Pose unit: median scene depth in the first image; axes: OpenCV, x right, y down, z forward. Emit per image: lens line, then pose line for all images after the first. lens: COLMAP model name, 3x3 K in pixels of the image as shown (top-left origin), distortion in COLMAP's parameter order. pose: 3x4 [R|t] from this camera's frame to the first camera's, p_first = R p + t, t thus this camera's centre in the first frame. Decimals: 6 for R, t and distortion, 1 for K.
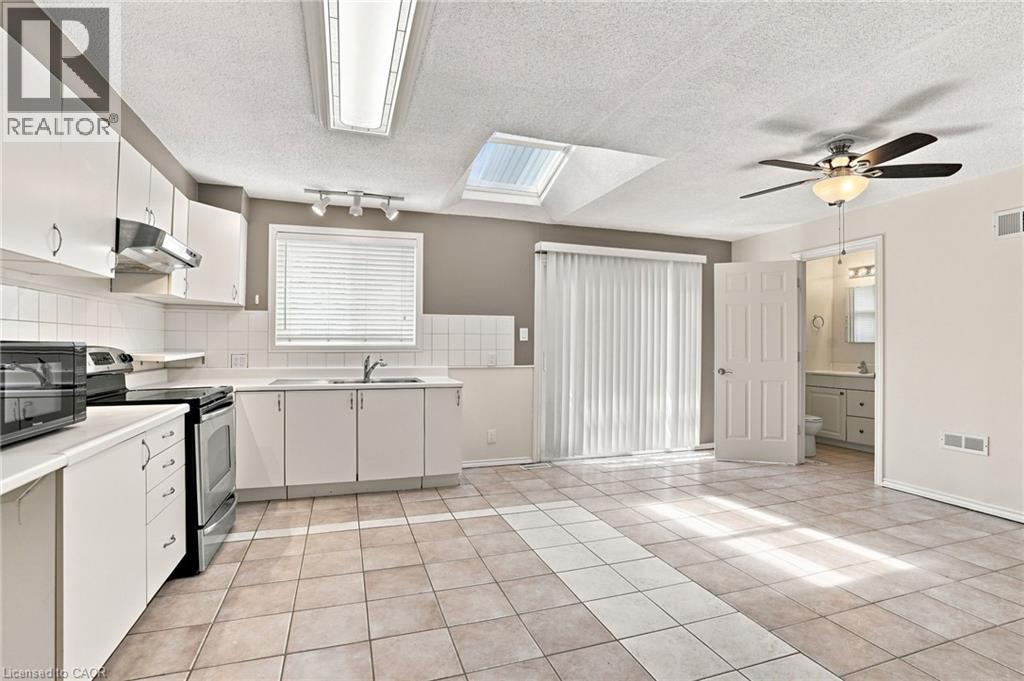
lens RADIAL K [[487.7, 0, 512.1], [0, 487.7, 346.4], [0, 0, 1]] dist [-0.054712, 0.035824]
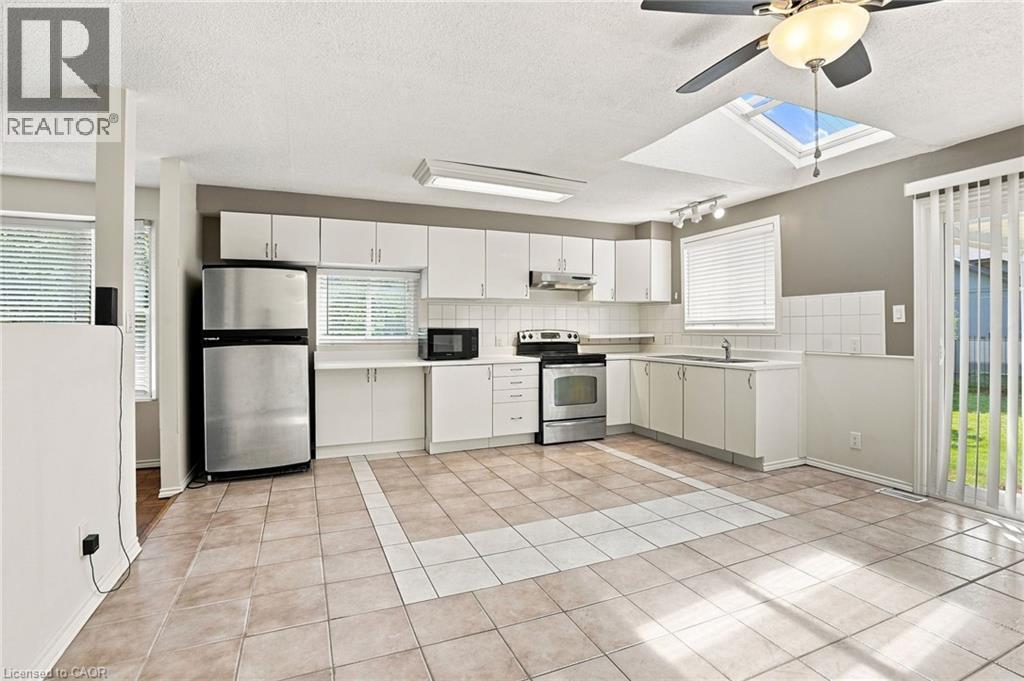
lens RADIAL K [[488.1, 0, 510.0], [0, 488.1, 333.8], [0, 0, 1]] dist [-0.058464, 0.022452]
pose [[0.086763, 0.005441, -0.996214, 0.842697], [-0.002191, 0.999984, 0.005271, 0.003892], [0.996227, 0.001726, 0.086773, 0.429124]]
